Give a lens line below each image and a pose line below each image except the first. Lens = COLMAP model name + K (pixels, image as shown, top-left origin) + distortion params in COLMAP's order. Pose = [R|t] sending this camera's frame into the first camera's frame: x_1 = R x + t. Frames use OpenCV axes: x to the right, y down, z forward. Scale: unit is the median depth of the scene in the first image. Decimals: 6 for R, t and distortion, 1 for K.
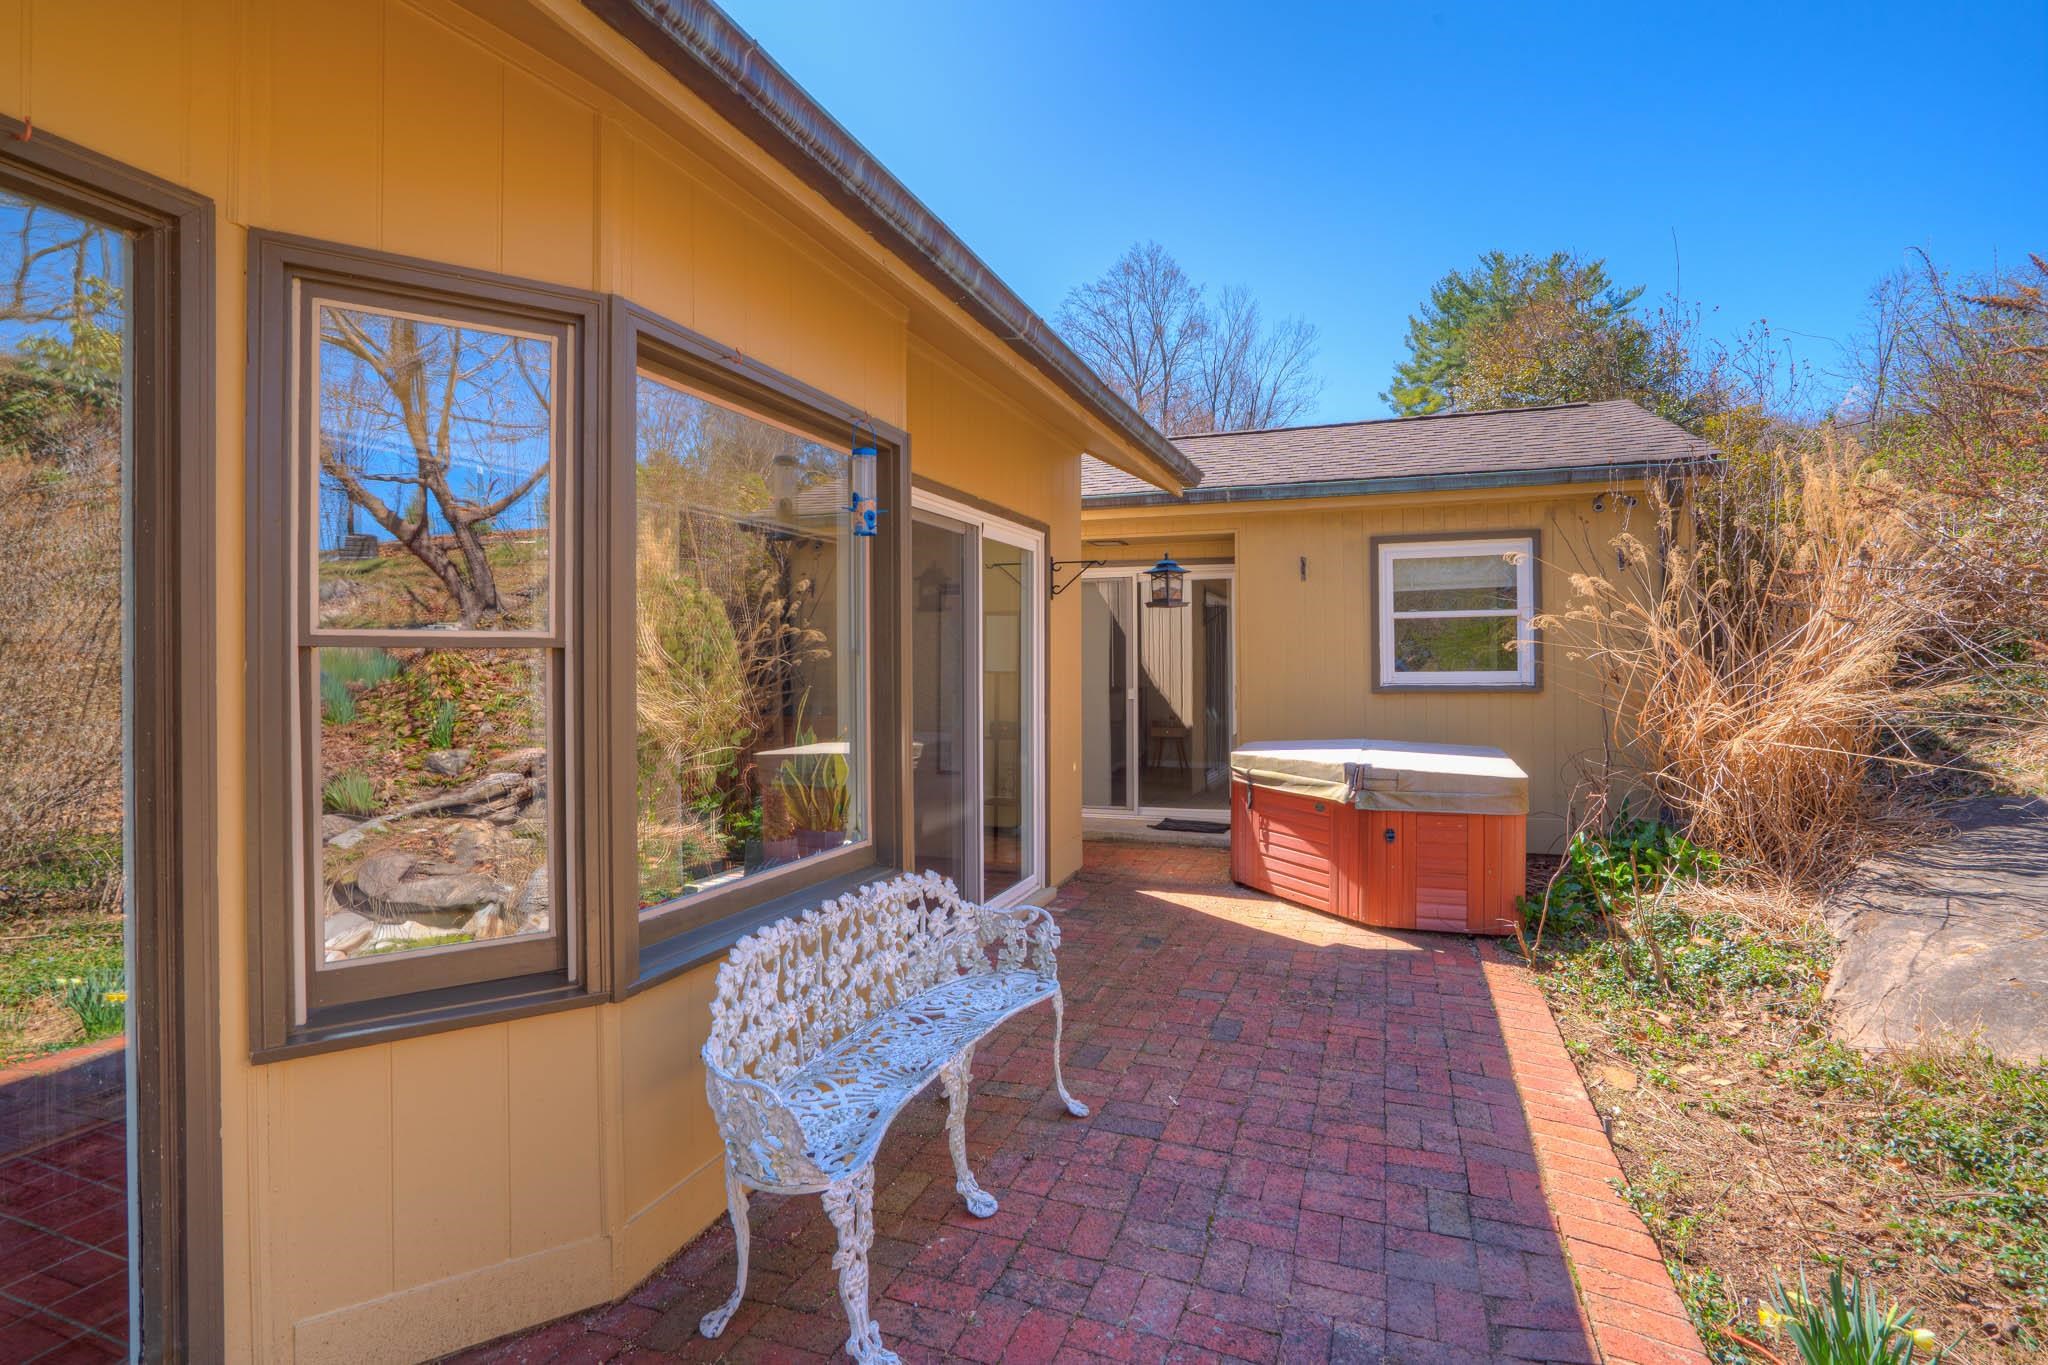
lens RADIAL K [[1051.9, 0, 1023.3], [0, 1051.9, 662.6], [0, 0, 1]] dist [-0.033325, 0.000332]
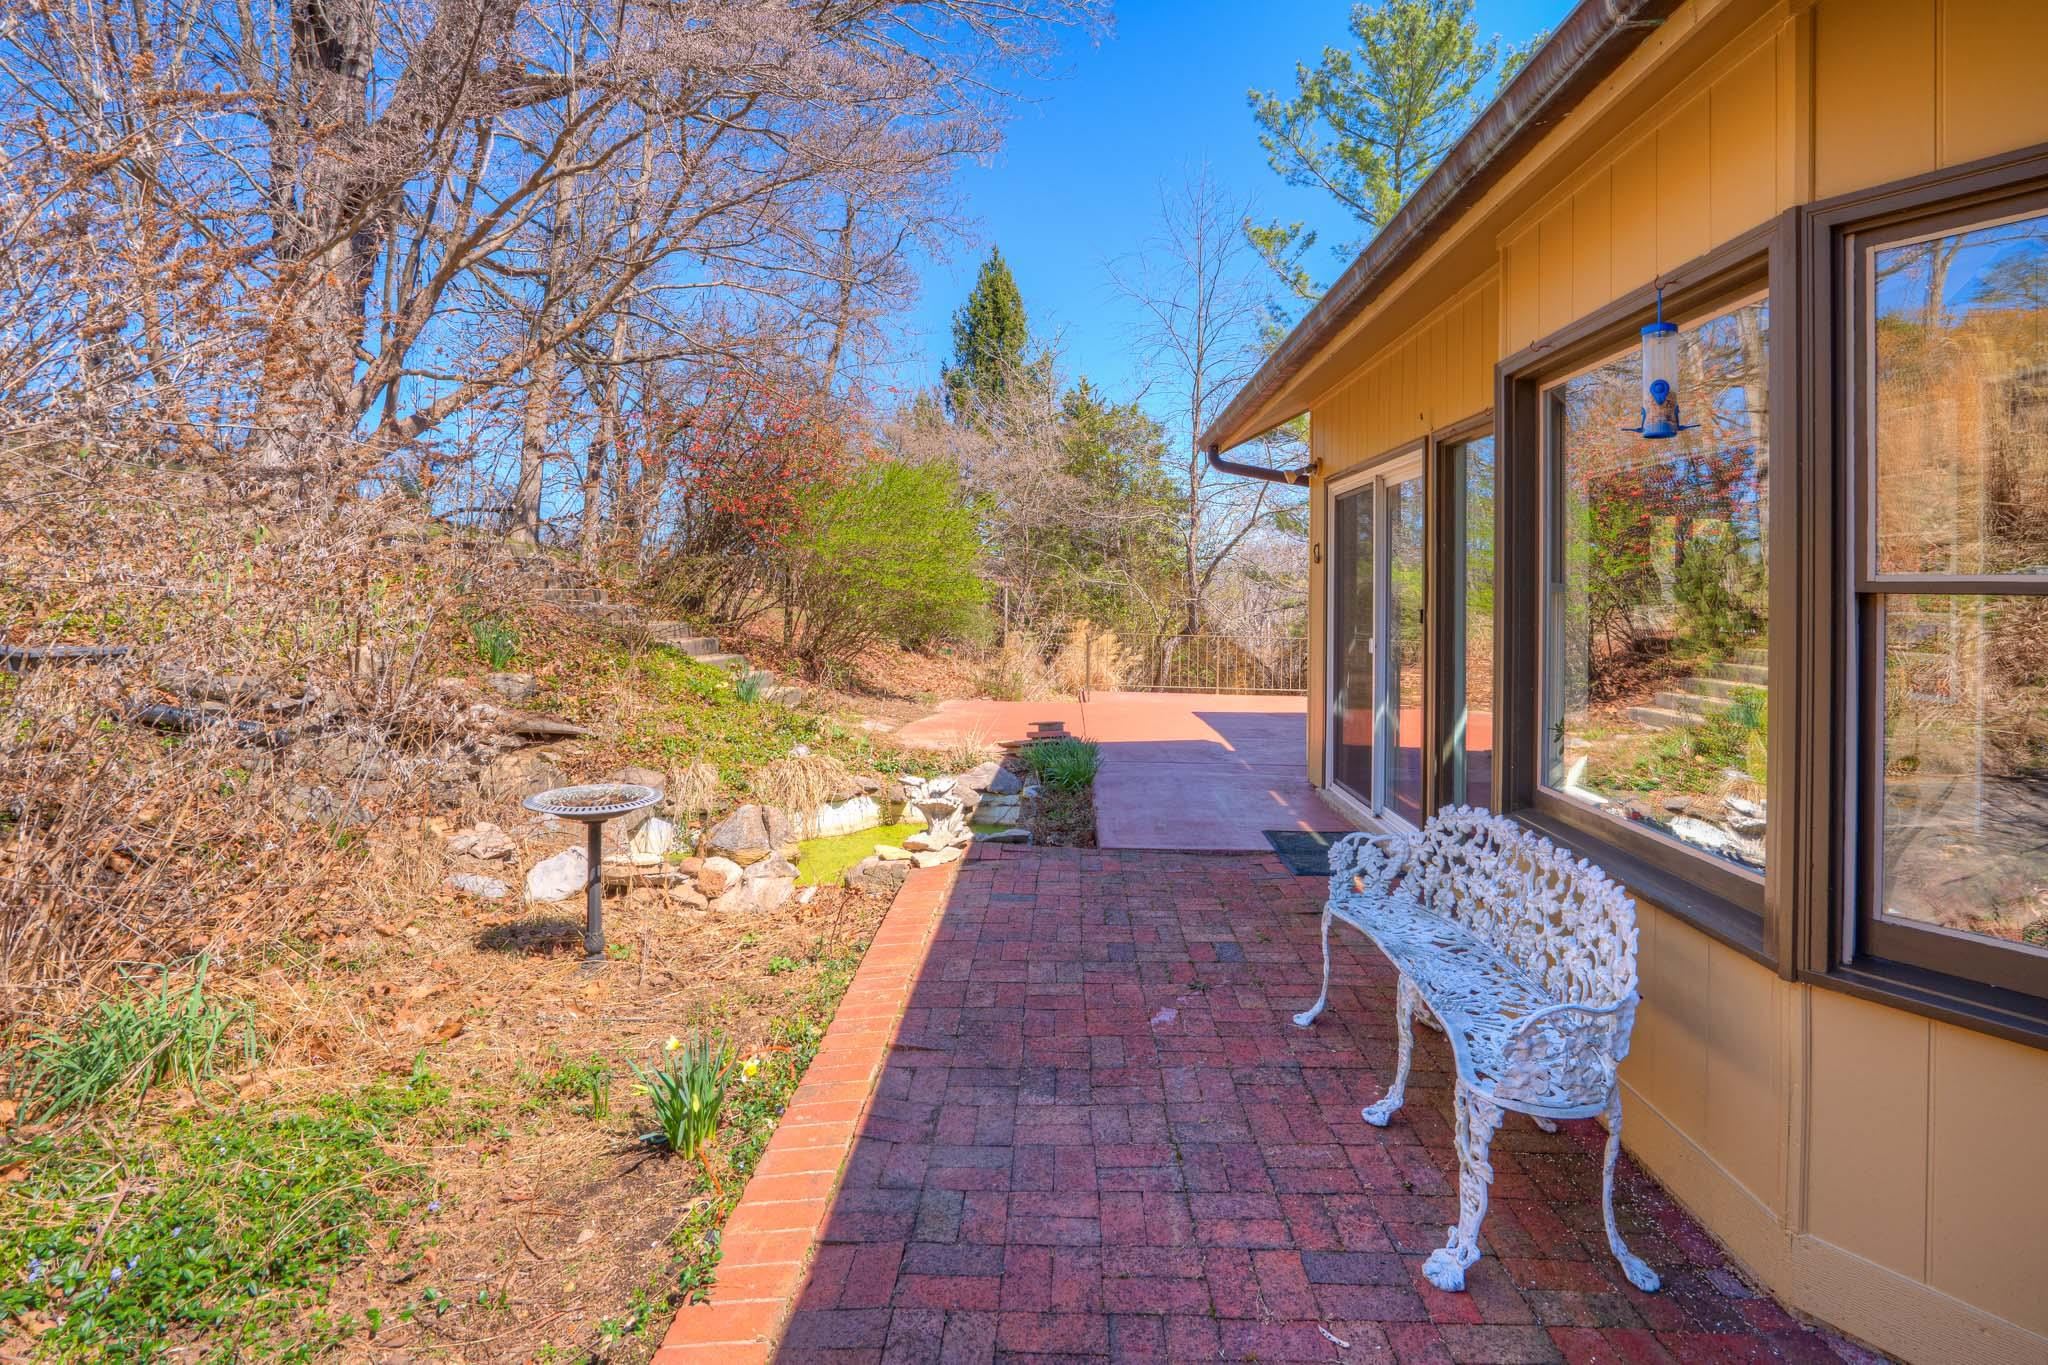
lens RADIAL K [[977.3, 0, 1022.9], [0, 977.3, 710.1], [0, 0, 1]] dist [-0.050144, 0.014496]
pose [[-0.955213, 0.029975, -0.294397, 0.574501], [-0.005393, 0.992928, 0.118597, -0.002585], [0.295870, 0.114873, -0.948296, 1.755825]]
